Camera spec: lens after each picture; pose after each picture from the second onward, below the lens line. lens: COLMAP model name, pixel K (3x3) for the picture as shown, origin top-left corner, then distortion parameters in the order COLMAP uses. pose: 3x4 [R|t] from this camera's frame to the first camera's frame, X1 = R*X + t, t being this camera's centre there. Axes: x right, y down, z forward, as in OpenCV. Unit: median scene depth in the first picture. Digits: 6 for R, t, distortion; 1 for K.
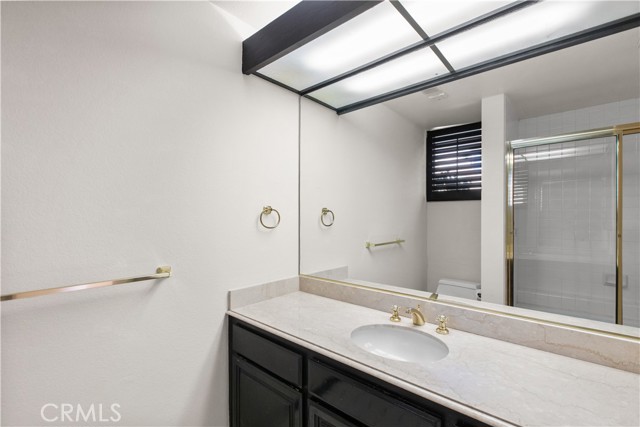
lens RADIAL K [[285.2, 0, 320.0], [0, 285.2, 213.5], [0, 0, 1]] dist [-0.002969, -0.000331]
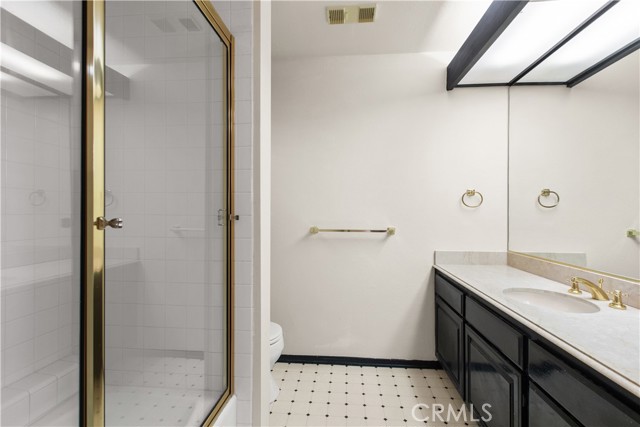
lens RADIAL K [[285.2, 0, 320.0], [0, 285.2, 213.5], [0, 0, 1]] dist [-0.002969, -0.000331]
pose [[0.582786, 0.006079, -0.812603, 0.437329], [0.000254, 0.999971, 0.007662, 0.068758], [0.812626, -0.004672, 0.582767, -0.246892]]
